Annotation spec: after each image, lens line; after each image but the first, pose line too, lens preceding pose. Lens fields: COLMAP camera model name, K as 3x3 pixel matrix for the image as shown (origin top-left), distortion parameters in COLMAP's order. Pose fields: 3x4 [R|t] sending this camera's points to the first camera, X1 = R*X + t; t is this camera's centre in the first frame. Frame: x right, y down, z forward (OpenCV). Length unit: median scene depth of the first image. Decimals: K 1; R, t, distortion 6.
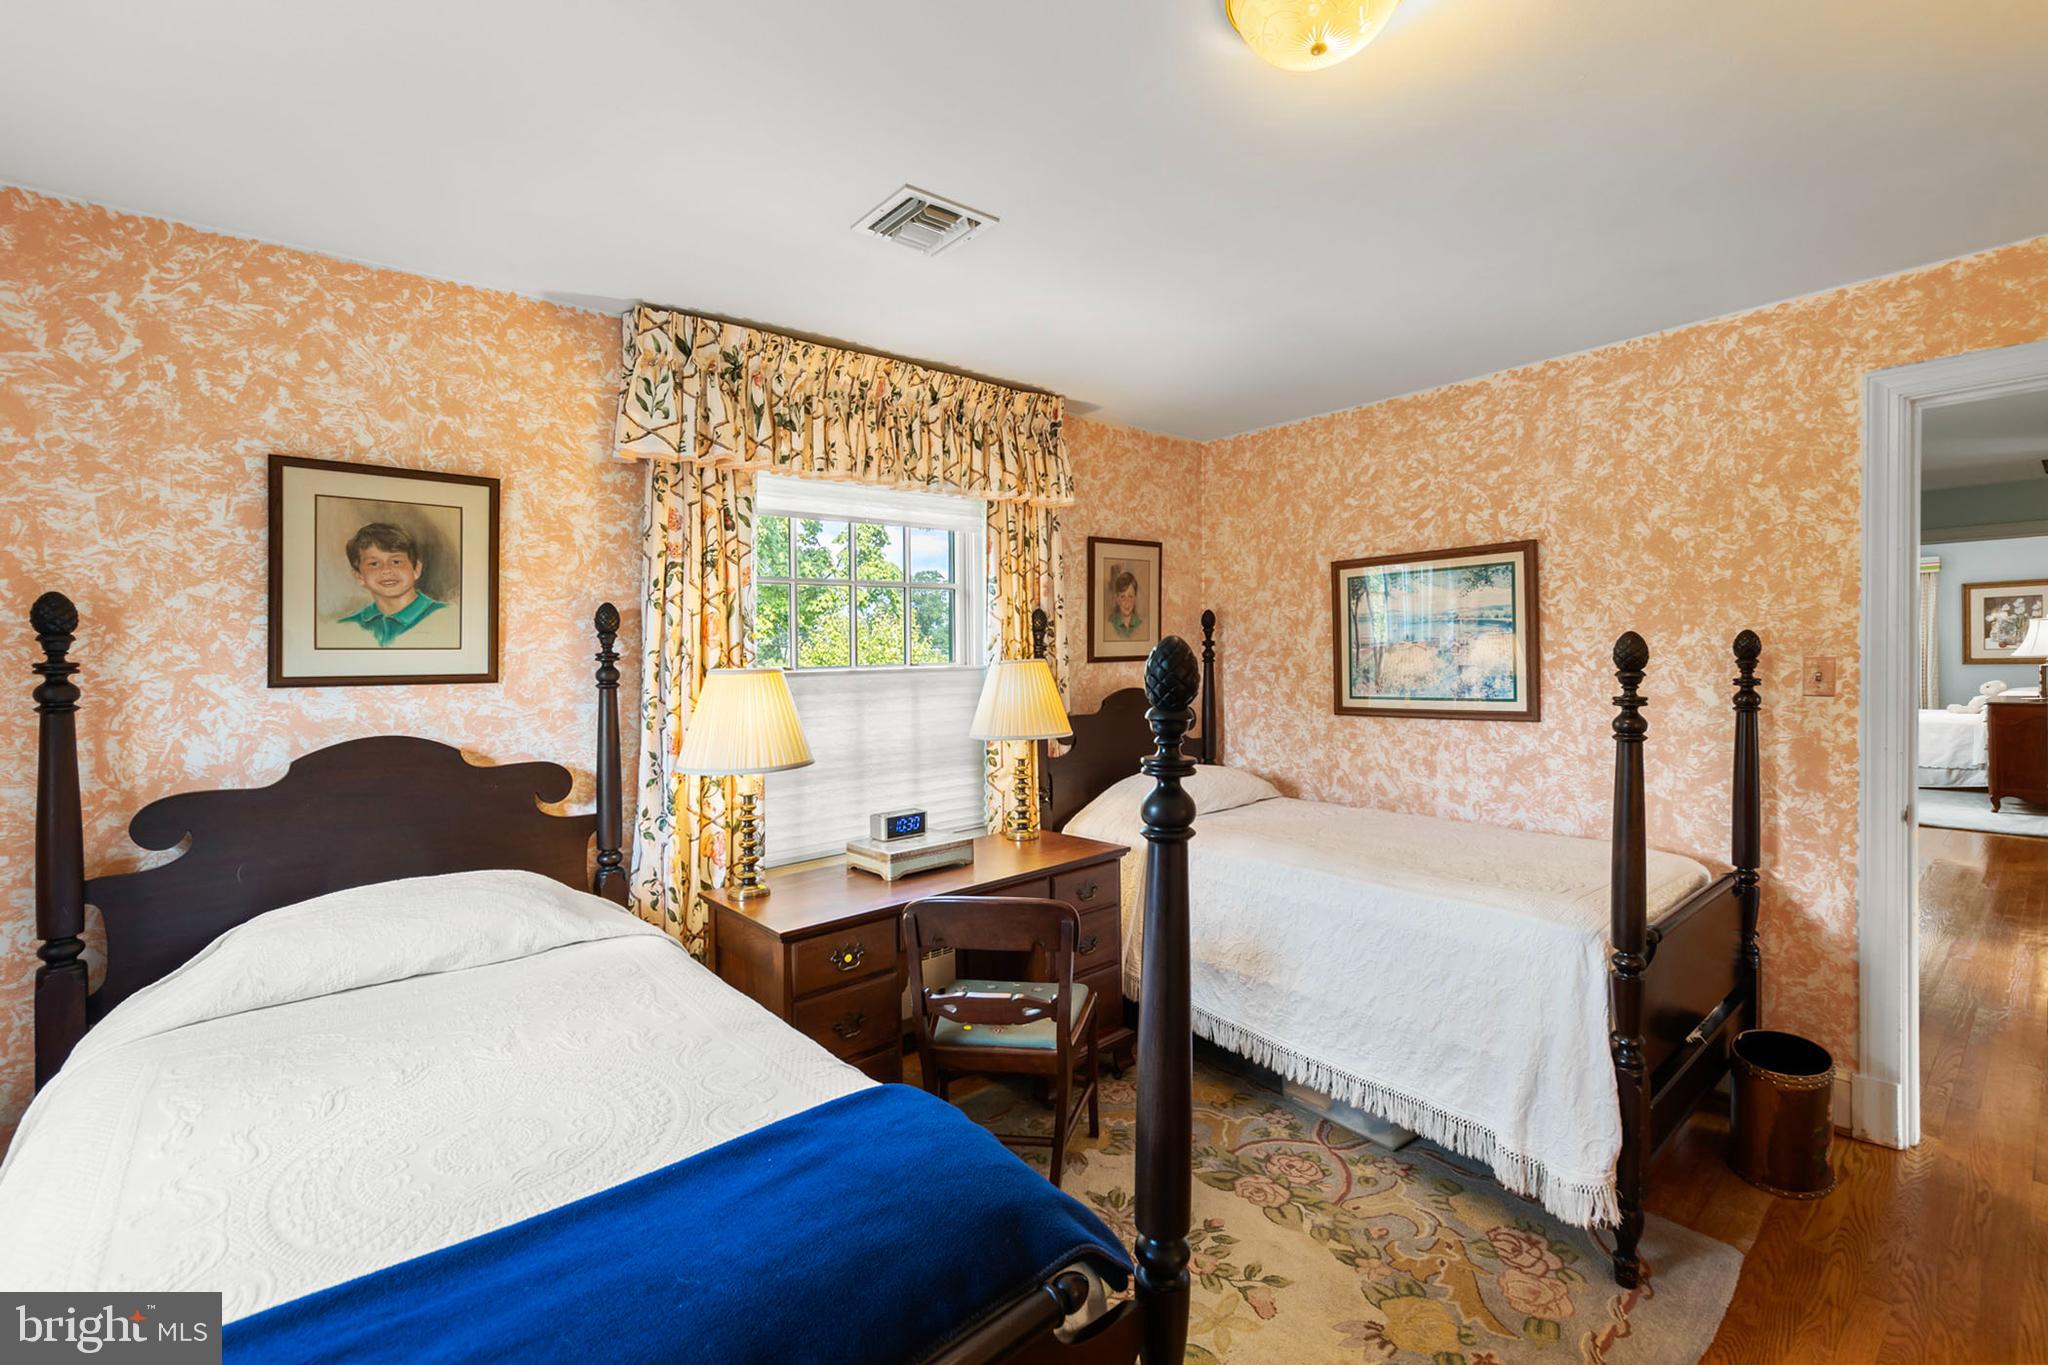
lens RADIAL K [[865.5, 0, 1025.0], [0, 865.5, 655.0], [0, 0, 1]] dist [0.009068, -0.000927]
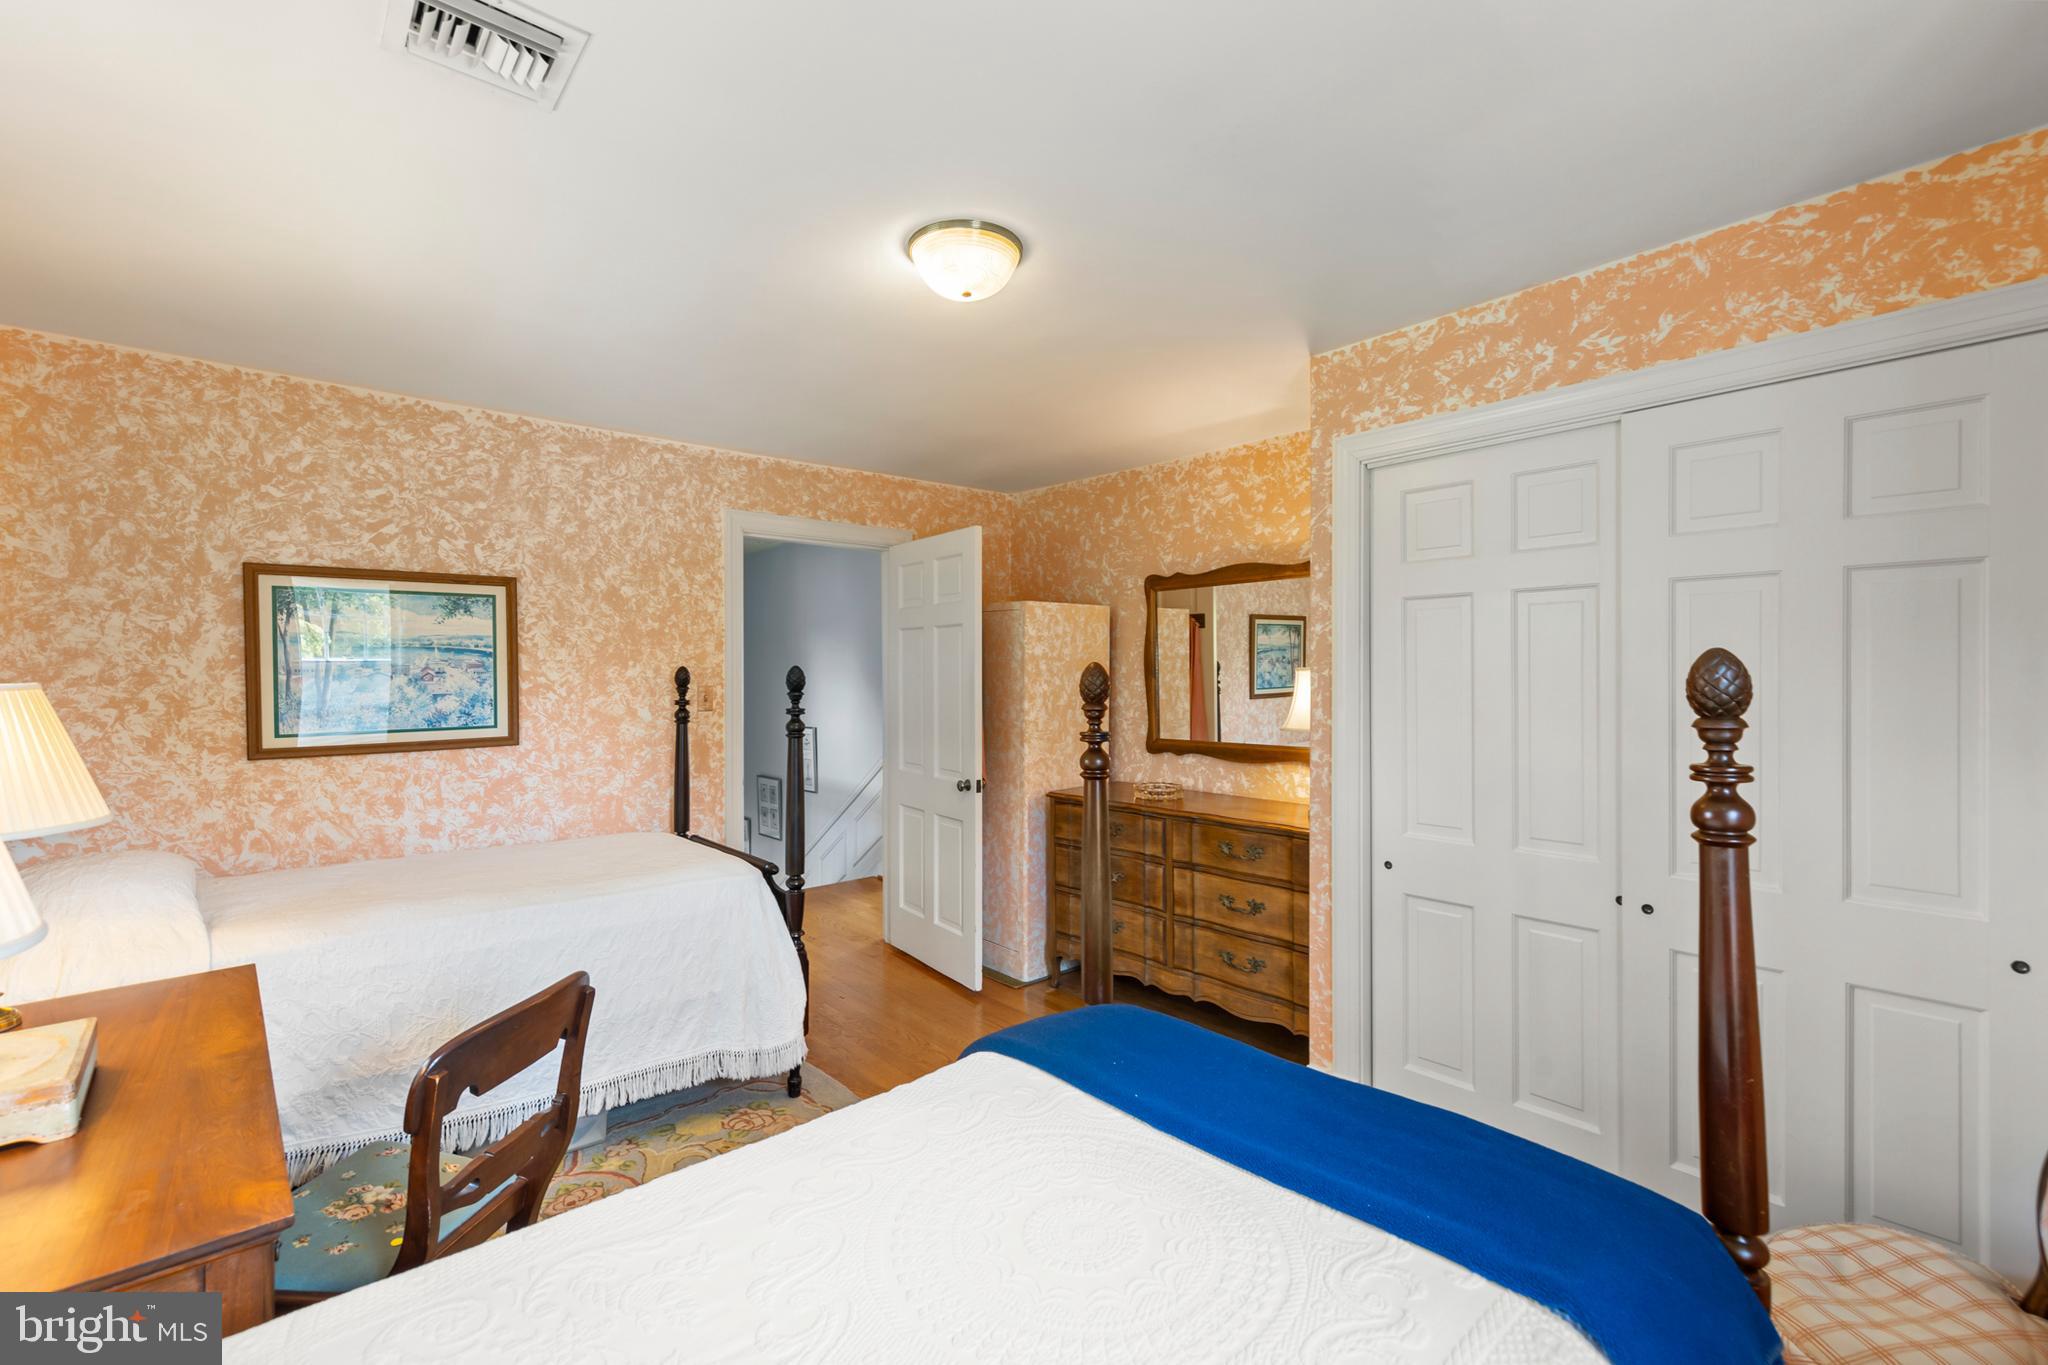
lens RADIAL K [[865.5, 0, 1023.8], [0, 865.5, 685.4], [0, 0, 1]] dist [0.009068, -0.000927]
pose [[0.001451, 0.006222, 0.999980, -0.481320], [0.003870, 0.999973, -0.006227, 0.011053], [-0.999991, 0.003879, 0.001427, 0.349176]]
